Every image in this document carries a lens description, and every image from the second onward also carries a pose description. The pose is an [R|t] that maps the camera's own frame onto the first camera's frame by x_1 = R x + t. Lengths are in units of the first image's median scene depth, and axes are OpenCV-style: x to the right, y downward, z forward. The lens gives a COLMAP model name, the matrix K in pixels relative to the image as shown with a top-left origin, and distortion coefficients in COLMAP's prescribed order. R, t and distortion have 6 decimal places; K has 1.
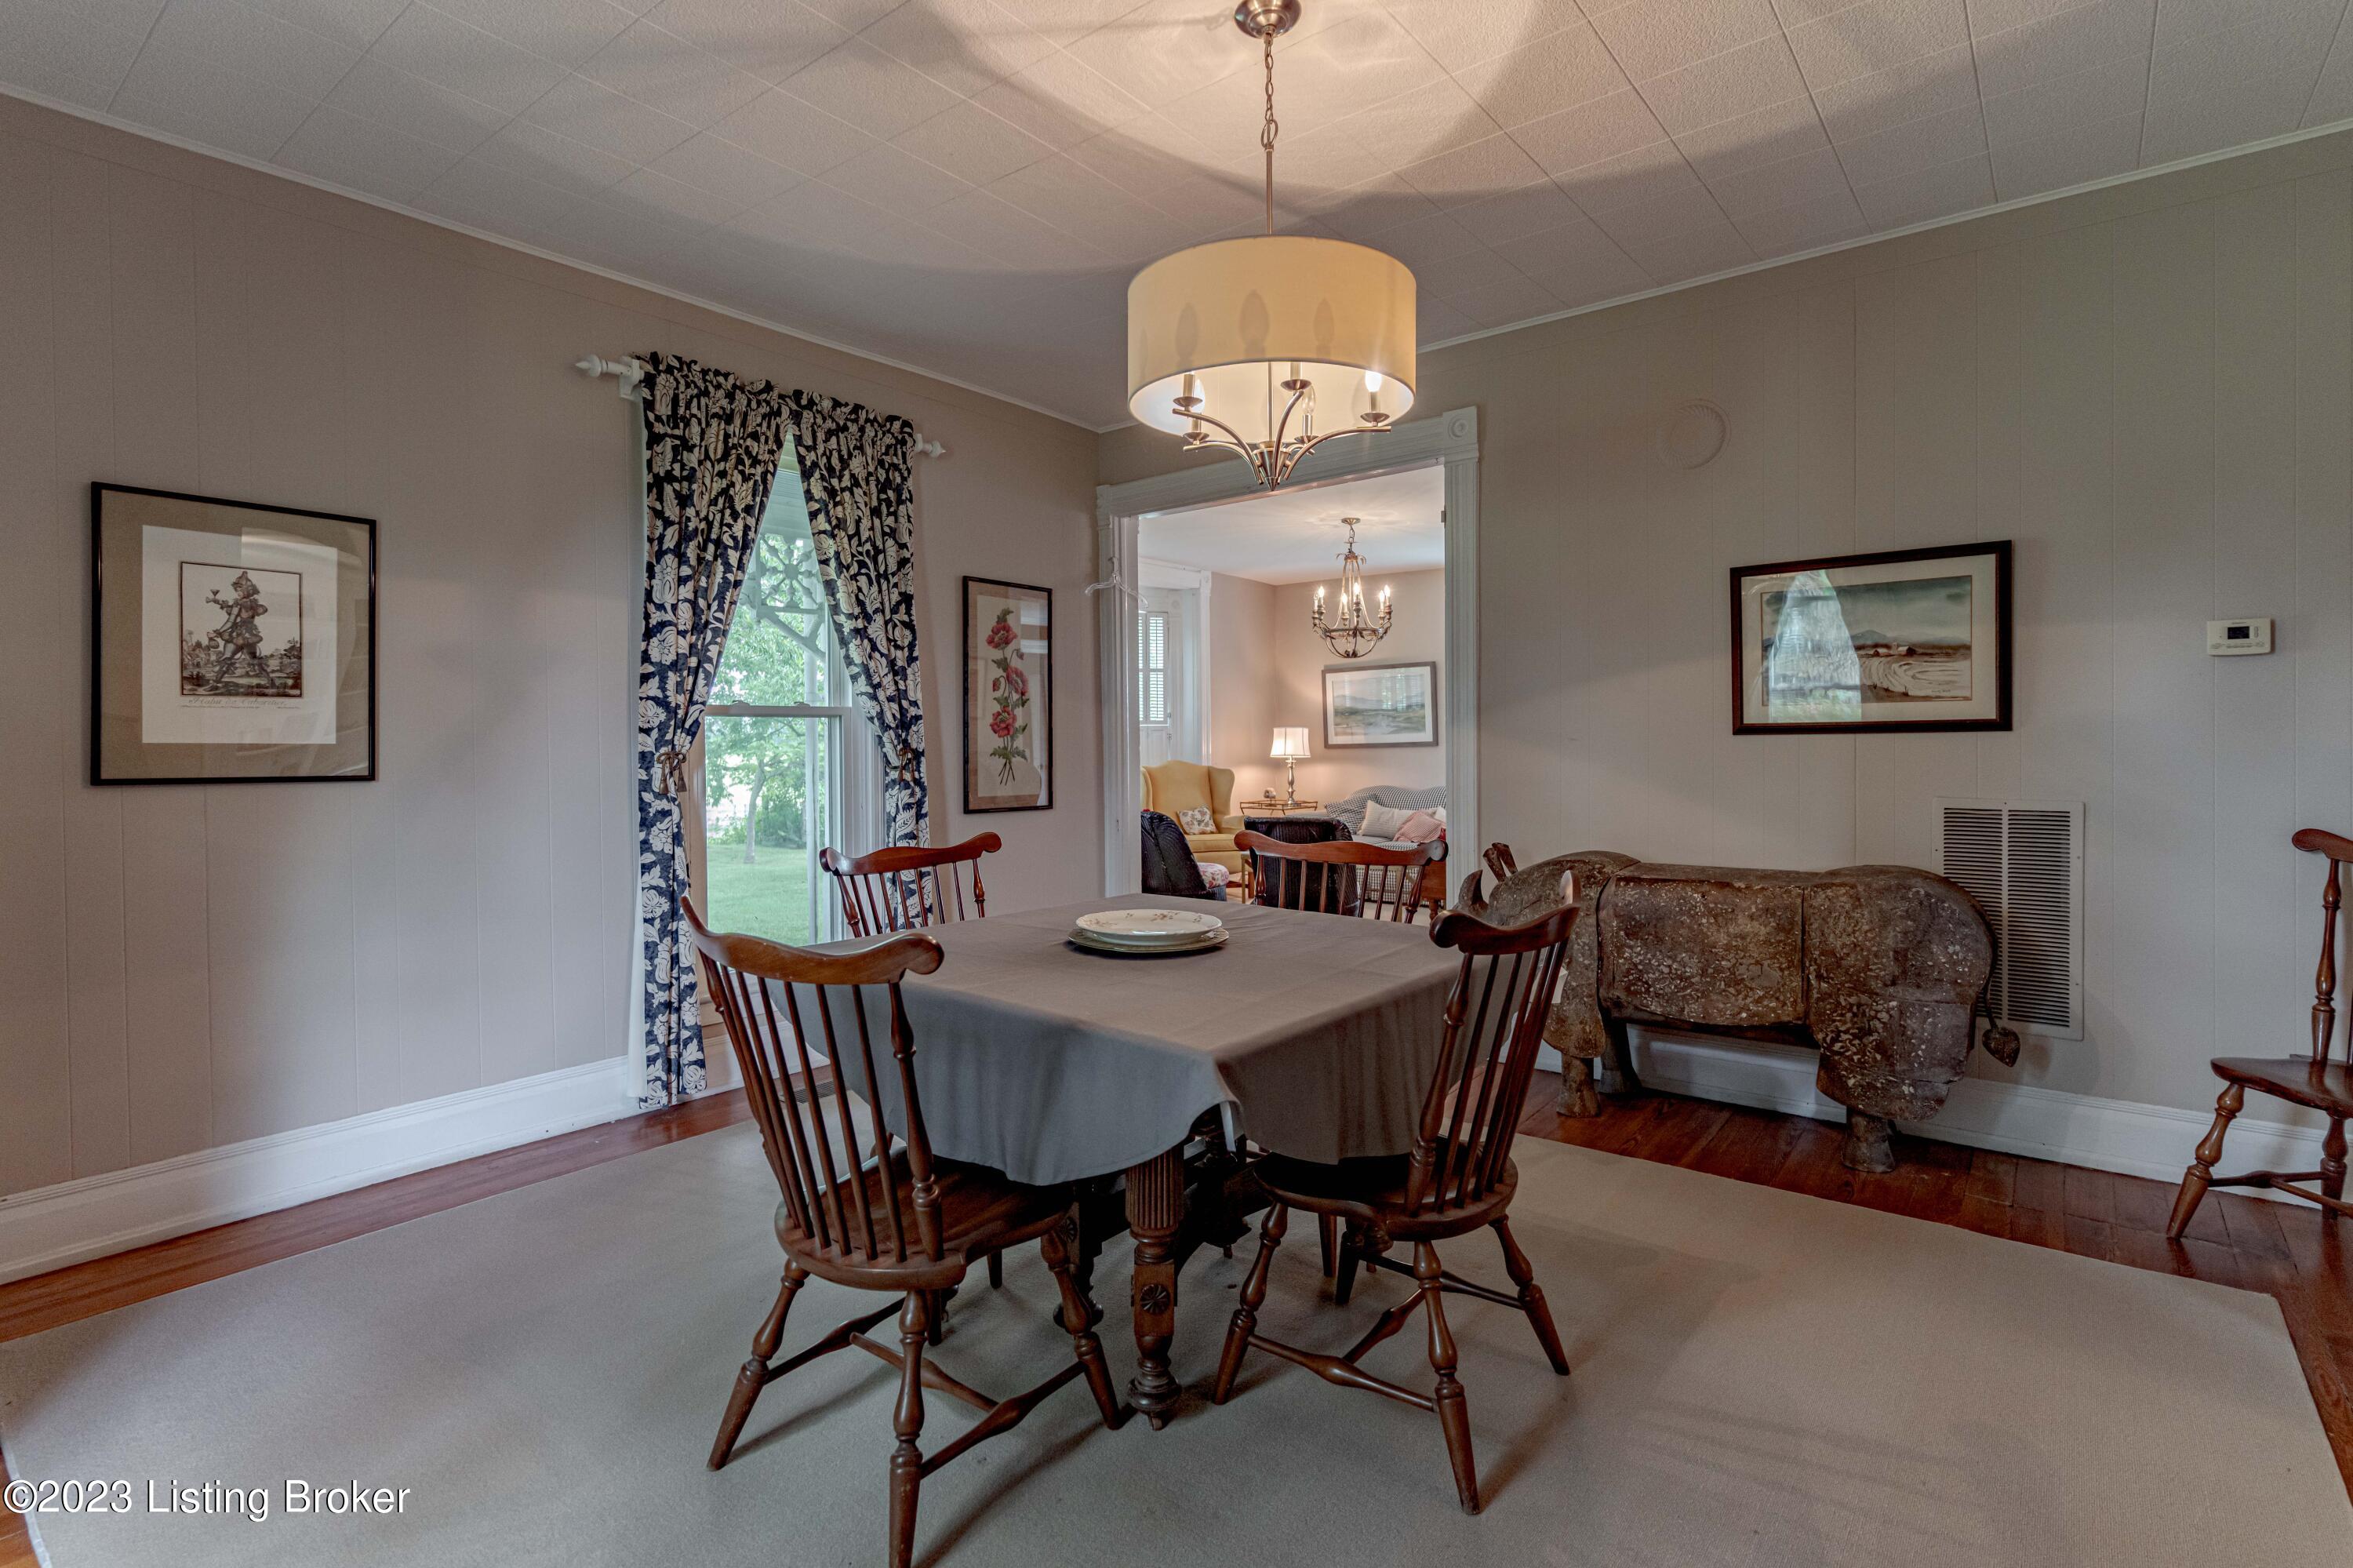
lens RADIAL K [[1151.1, 0, 1203.2], [0, 1151.1, 750.0], [0, 0, 1]] dist [0.003639, 0.000680]
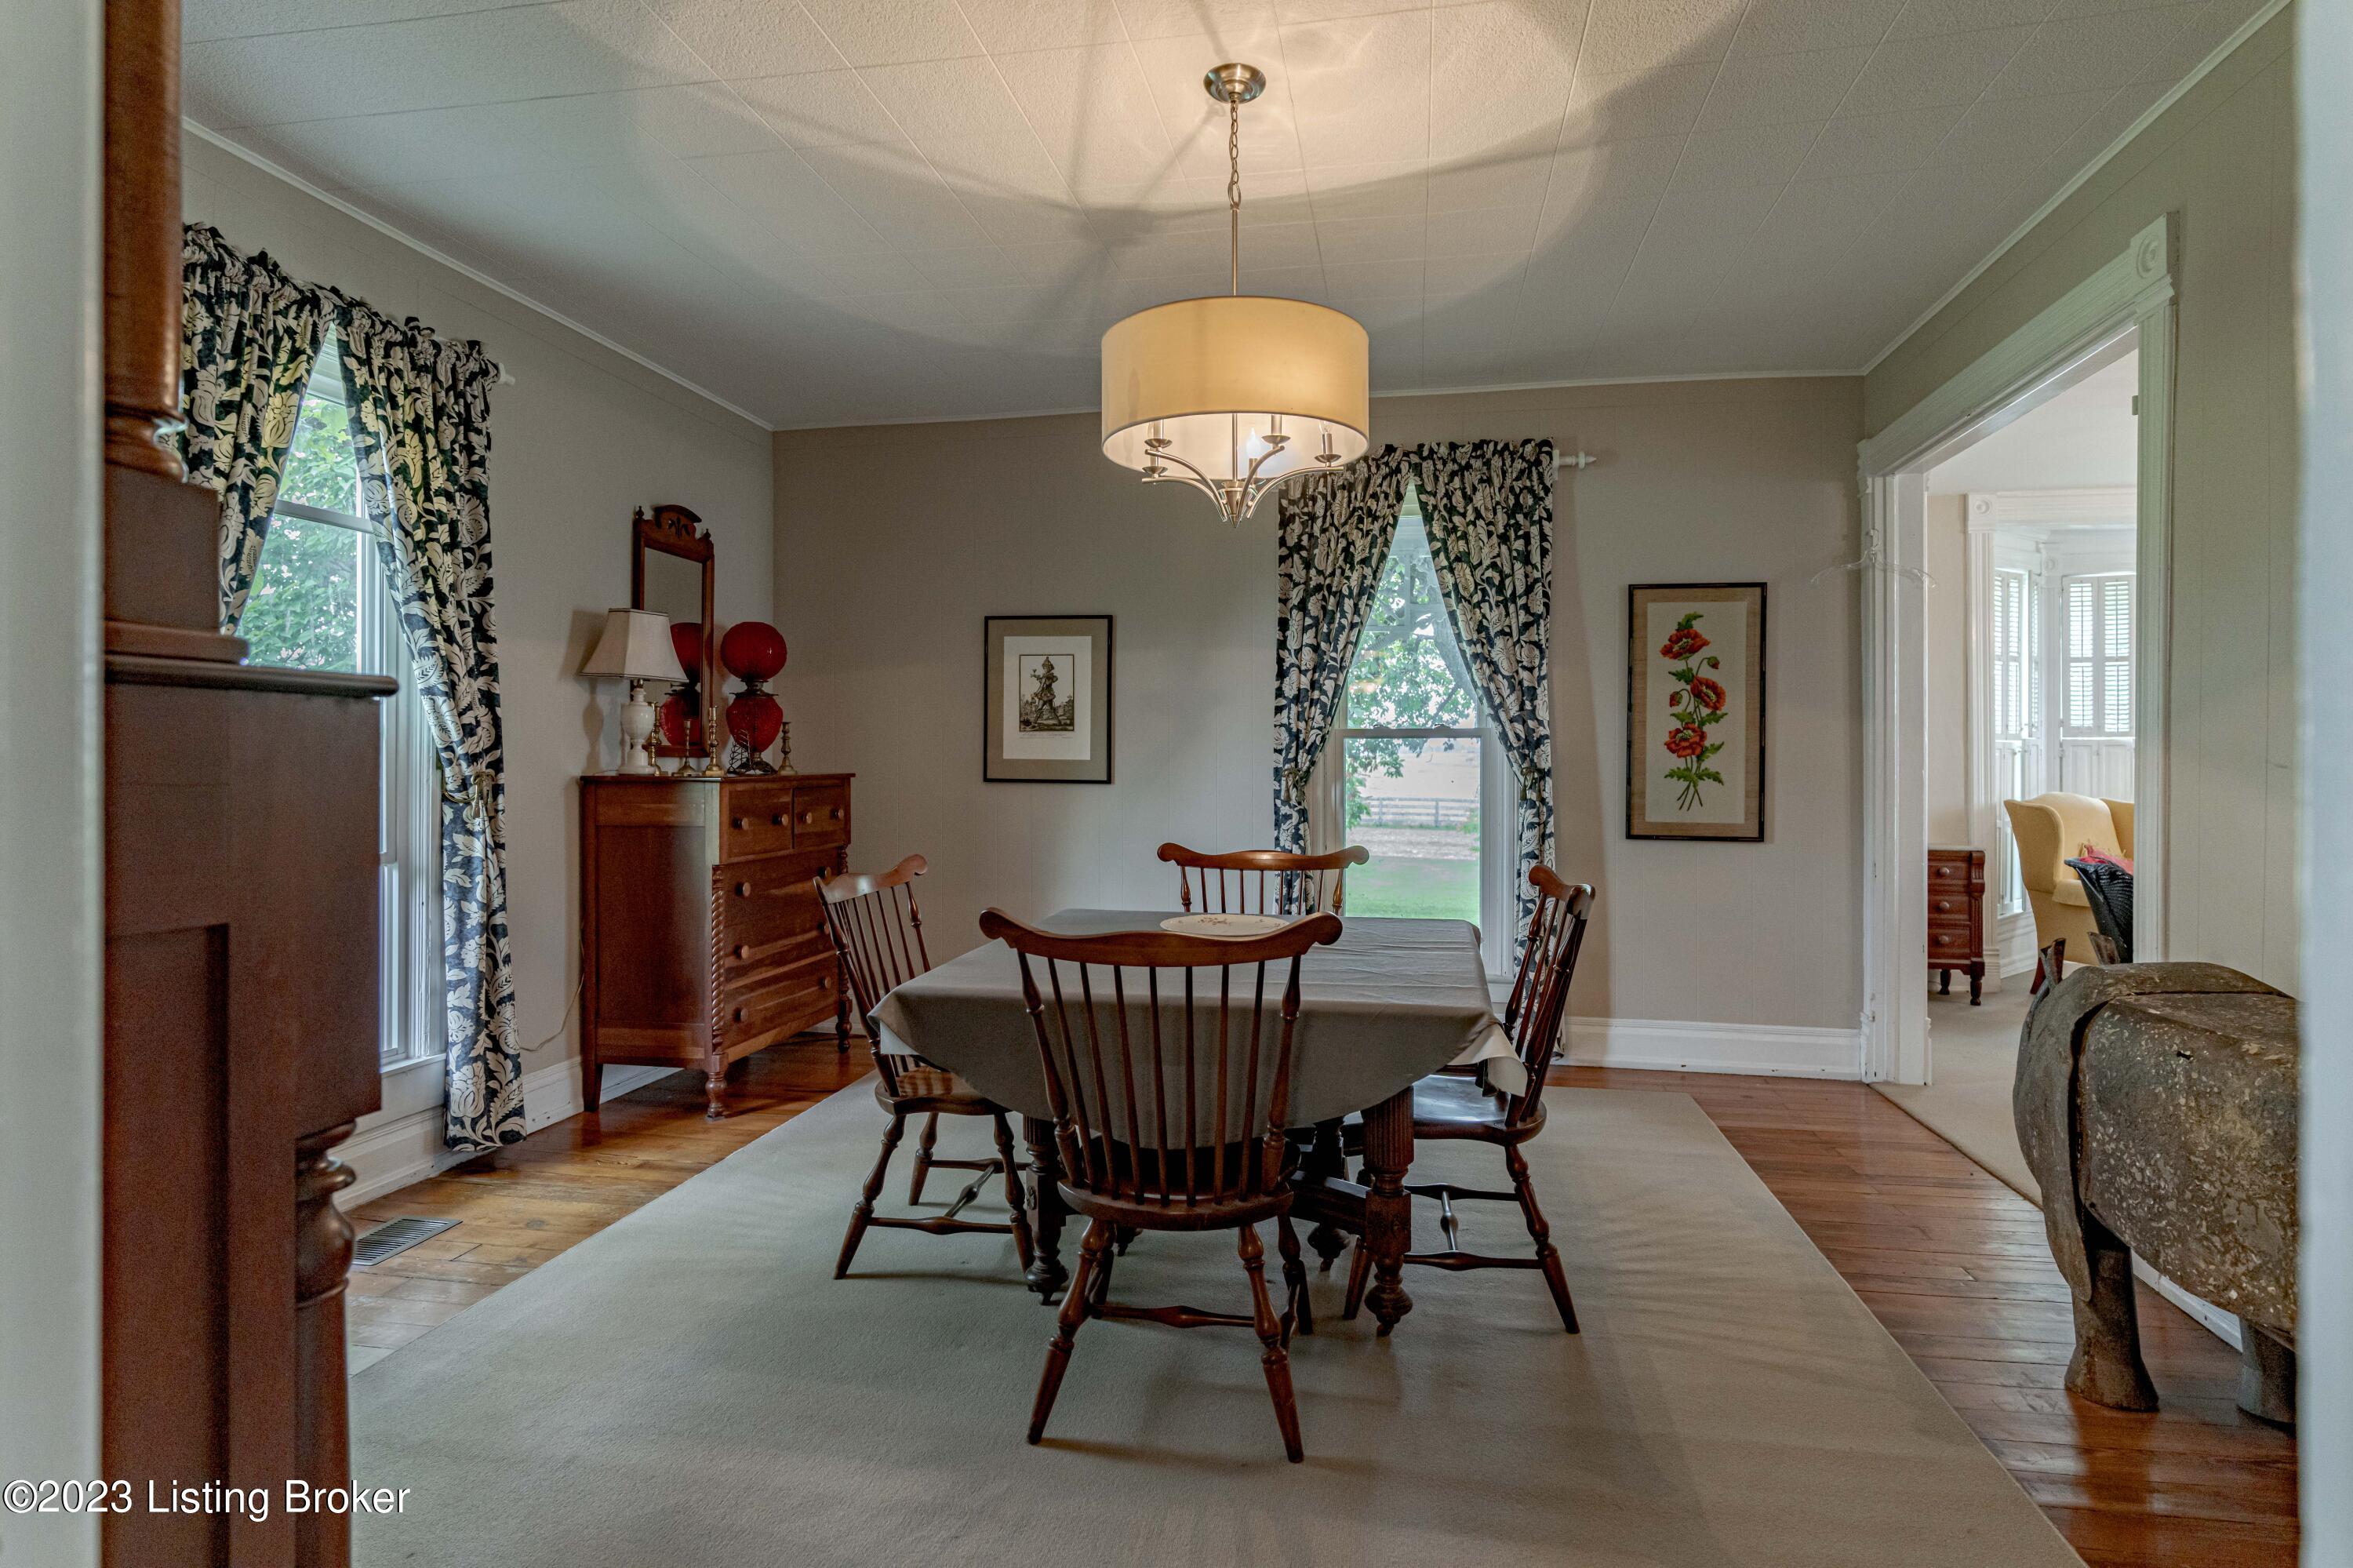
lens RADIAL K [[1243.9, 0, 1183.0], [0, 1243.9, 766.8], [0, 0, 1]] dist [0.002693, 0.002575]
pose [[0.449851, 0.011508, -0.893030, 0.612718], [-0.011791, 0.999906, 0.006946, -0.006721], [0.893026, 0.007405, 0.449944, 0.254754]]
